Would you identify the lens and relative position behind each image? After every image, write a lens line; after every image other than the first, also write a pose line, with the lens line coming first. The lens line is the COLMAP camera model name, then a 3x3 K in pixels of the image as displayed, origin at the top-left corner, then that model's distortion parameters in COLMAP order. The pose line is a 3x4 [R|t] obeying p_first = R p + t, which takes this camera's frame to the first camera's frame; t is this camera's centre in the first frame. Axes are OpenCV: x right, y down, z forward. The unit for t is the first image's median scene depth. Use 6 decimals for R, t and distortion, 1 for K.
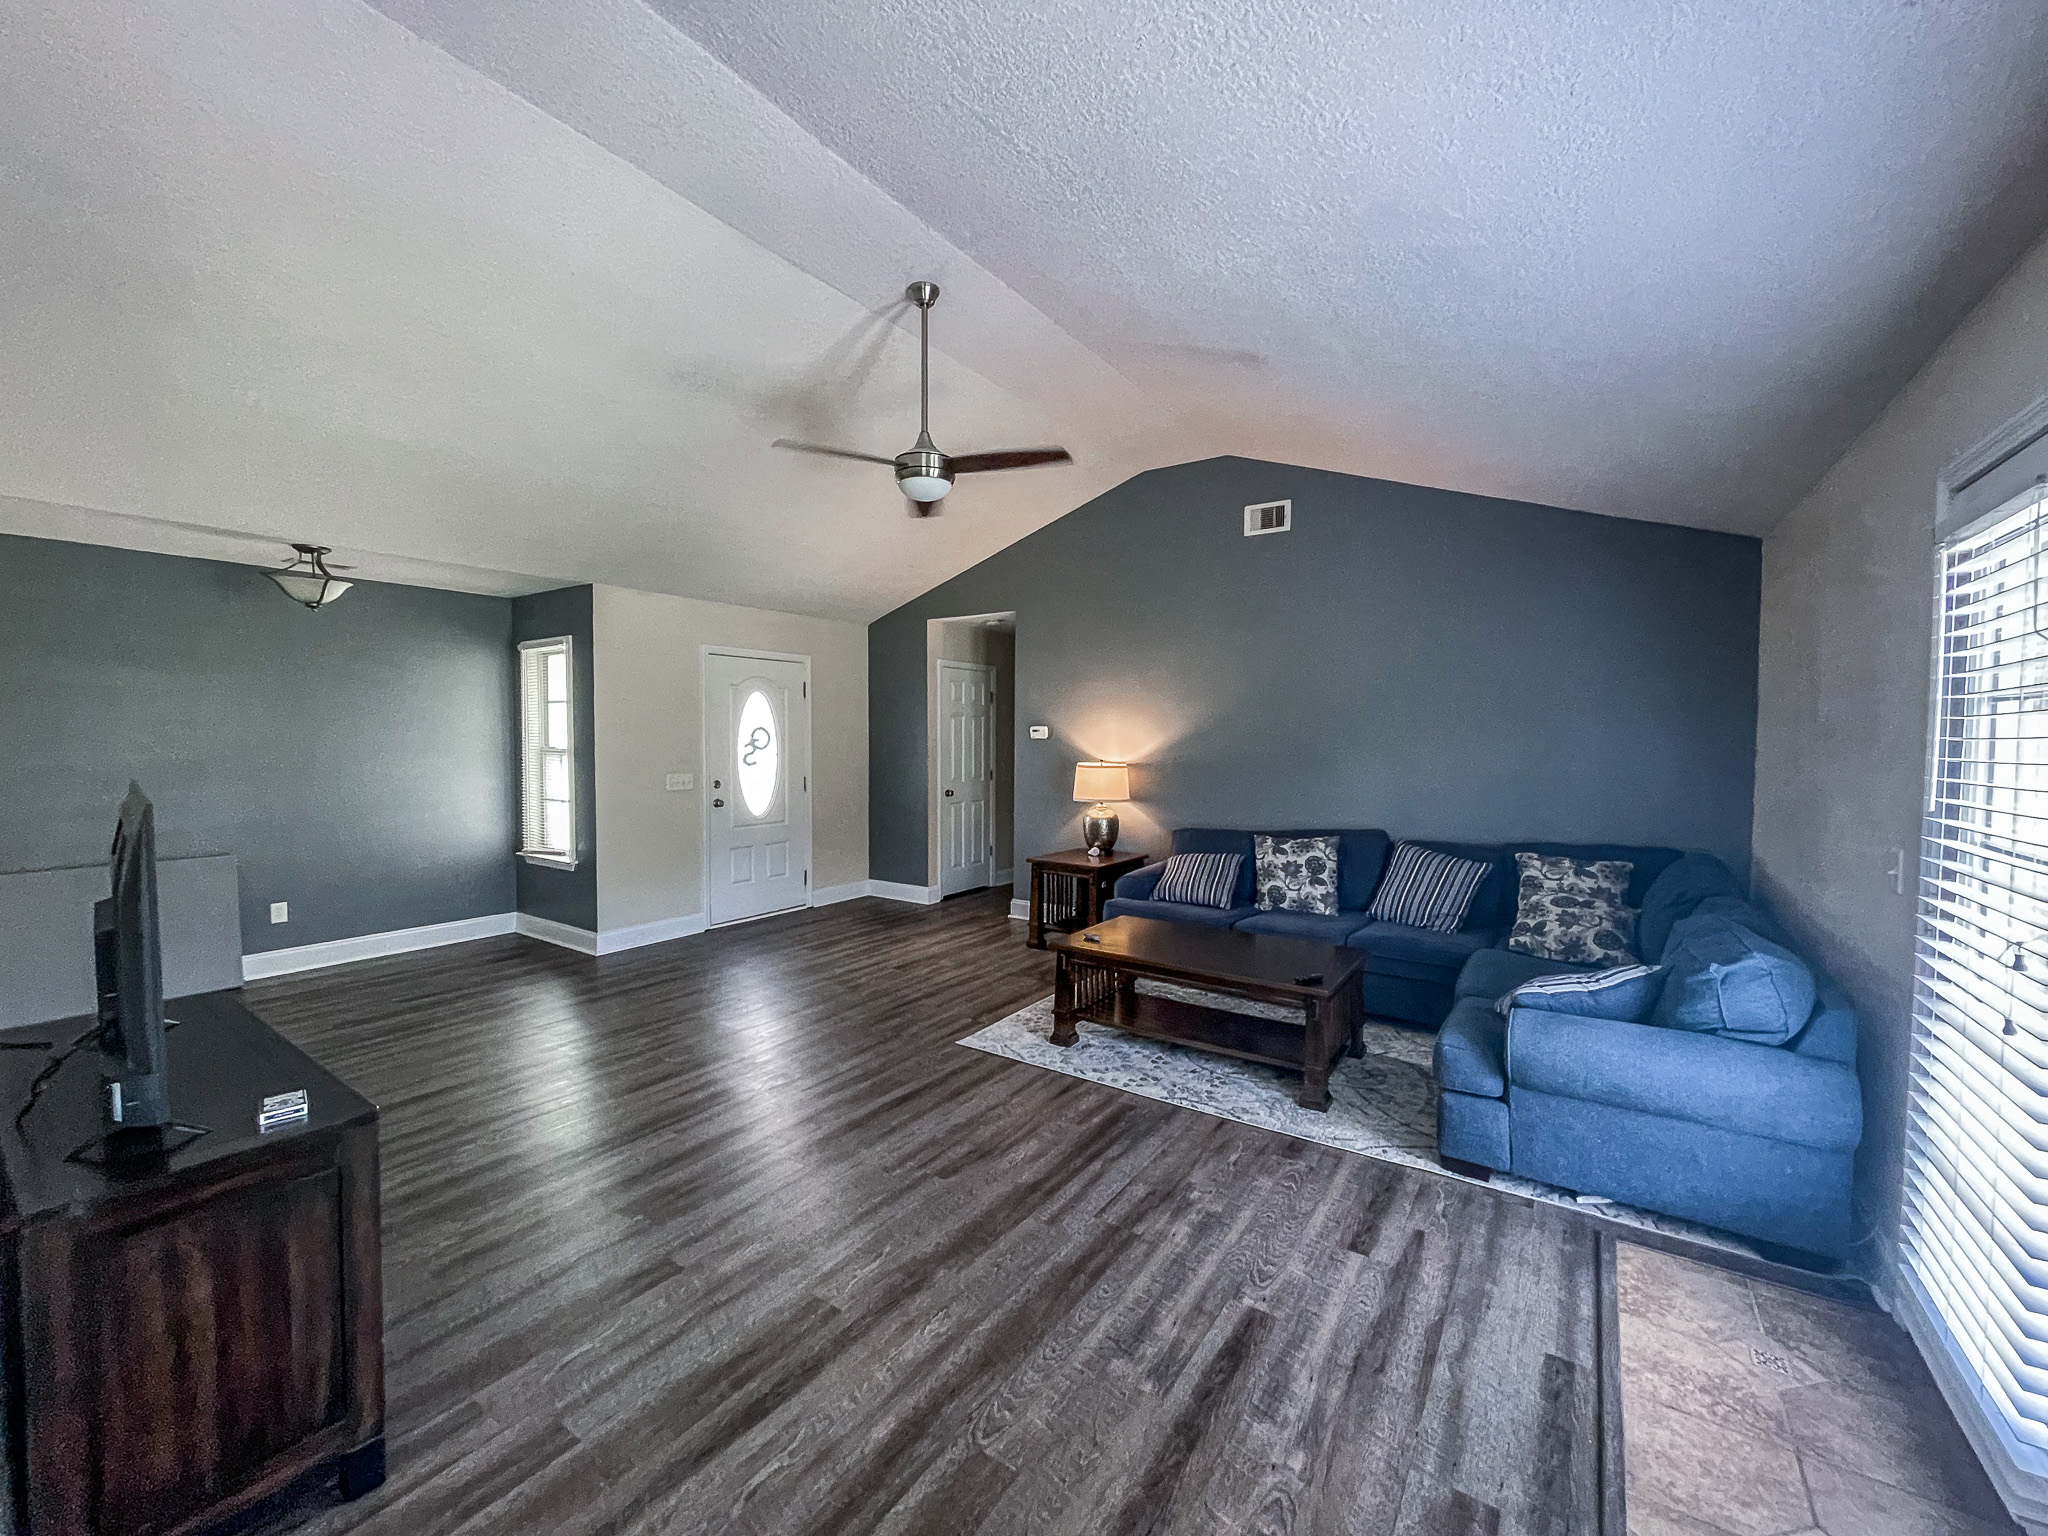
lens RADIAL K [[839.9, 0, 1007.9], [0, 839.9, 767.6], [0, 0, 1]] dist [0.007611, 0.000216]
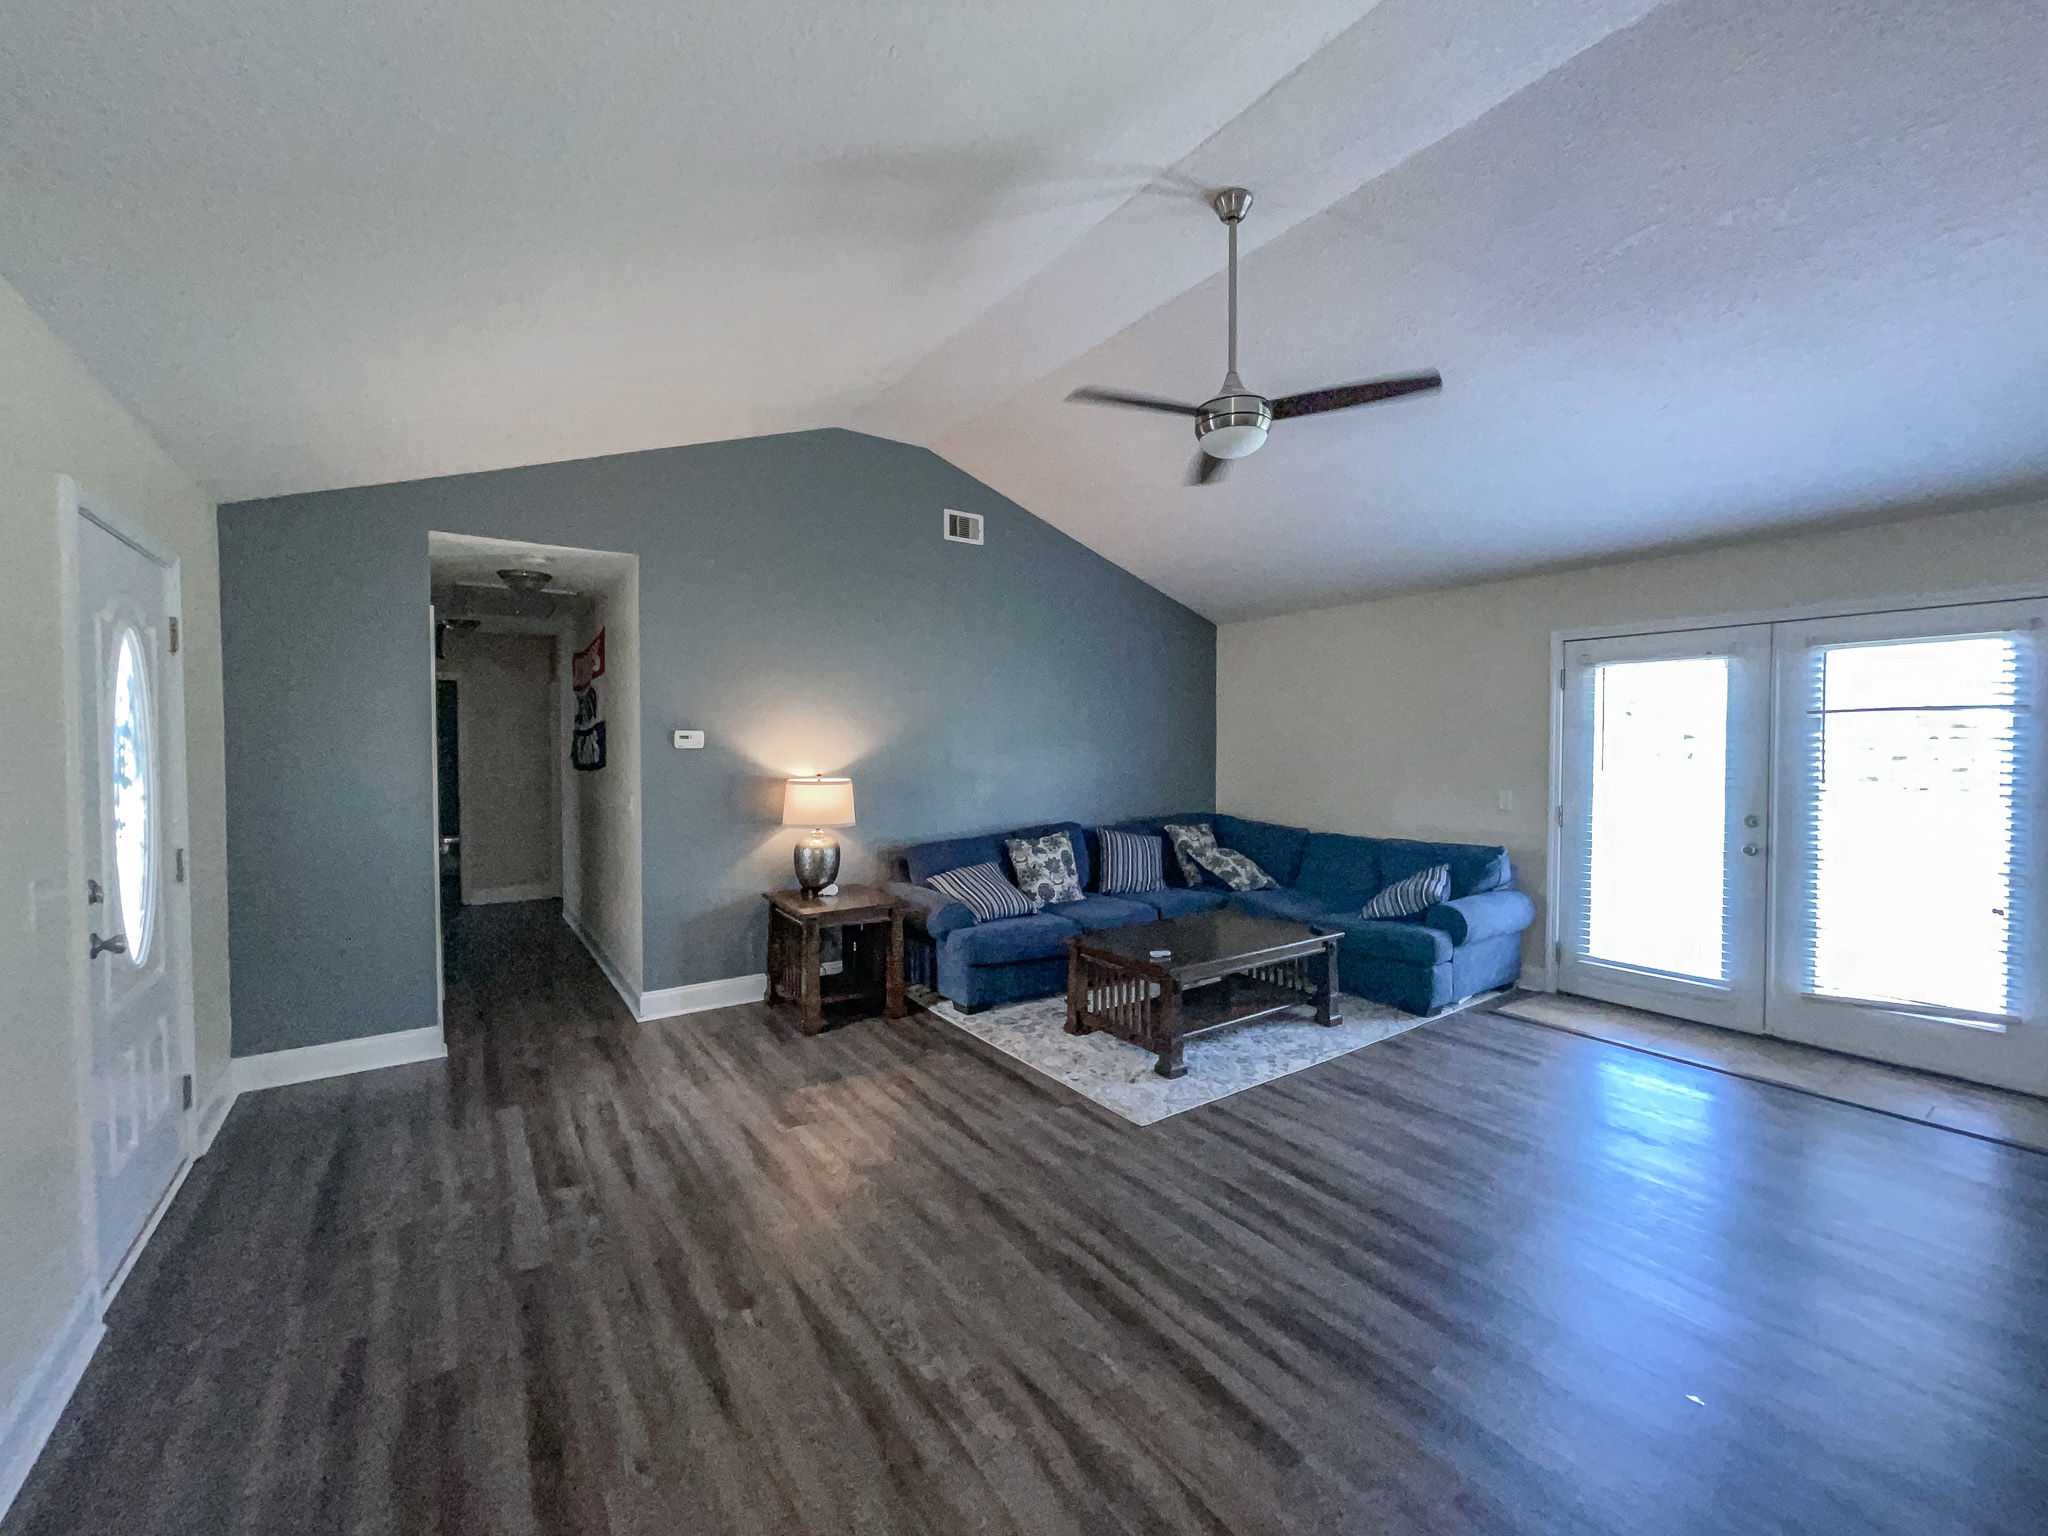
lens RADIAL K [[826.2, 0, 1024.0], [0, 826.2, 768.0], [0, 0, 1]] dist [-0.000884, -0.000045]
pose [[0.339539, -0.036631, 0.939879, -0.784499], [0.036160, 0.999011, 0.025872, -0.039753], [-0.939897, 0.025202, 0.340527, 0.776225]]
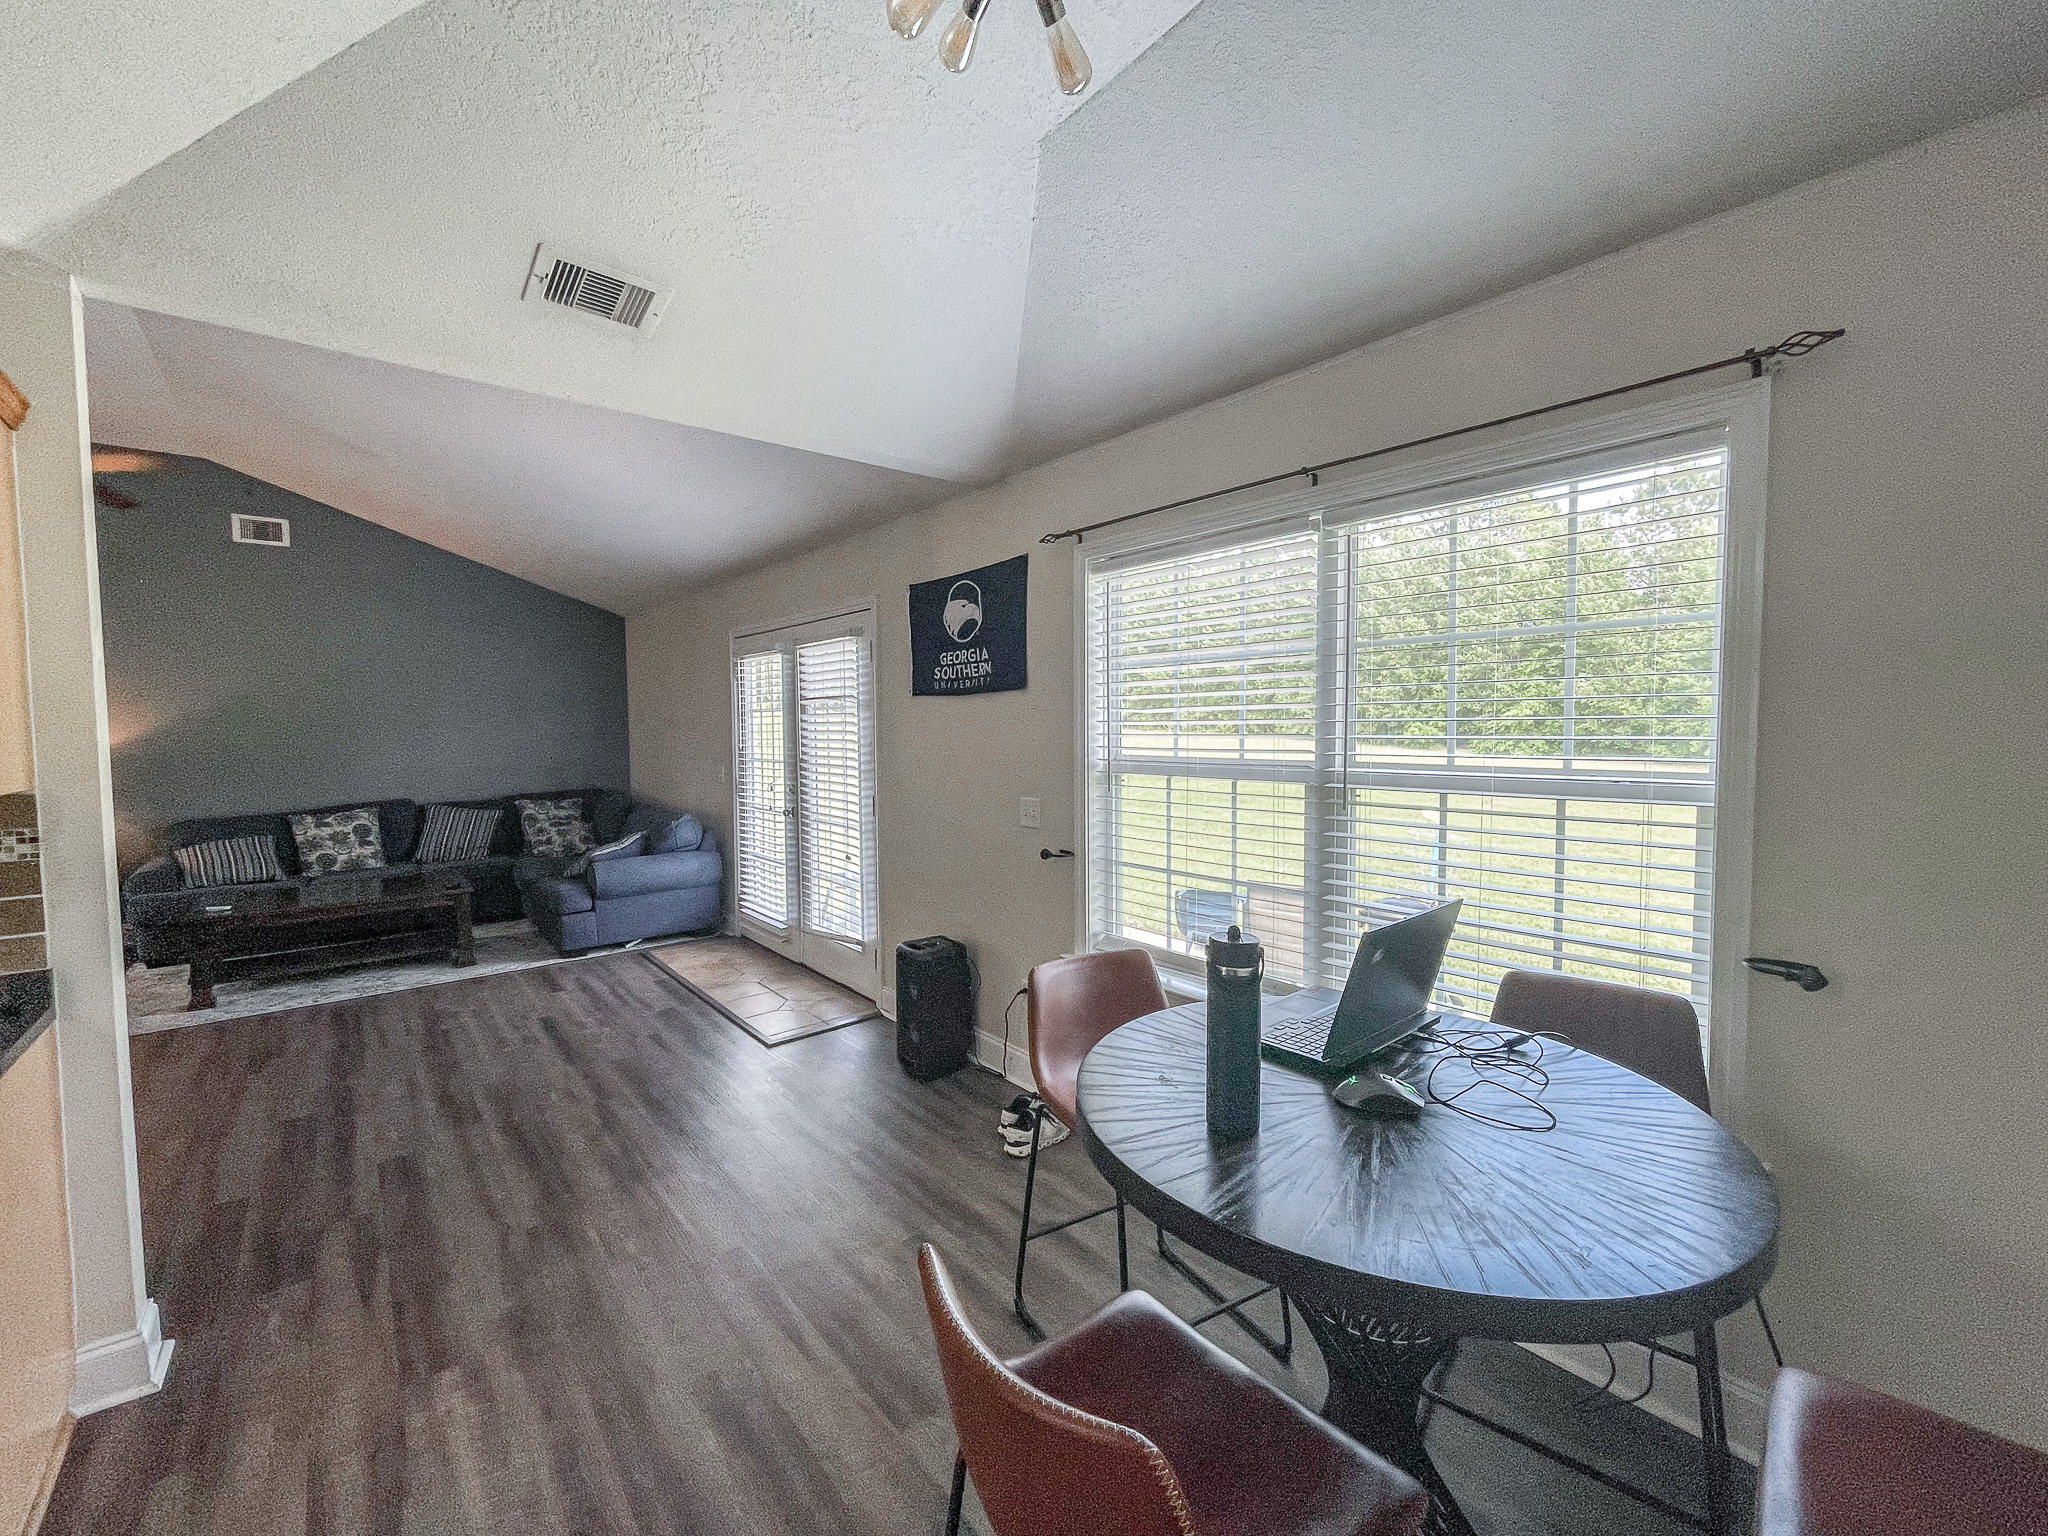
lens RADIAL K [[839.9, 0, 1007.9], [0, 839.9, 767.6], [0, 0, 1]] dist [0.007611, 0.000216]
pose [[0.285591, -0.059705, 0.956490, -0.634099], [0.046521, 0.997745, 0.048389, 0.007228], [-0.957222, 0.030678, 0.287724, -0.321811]]
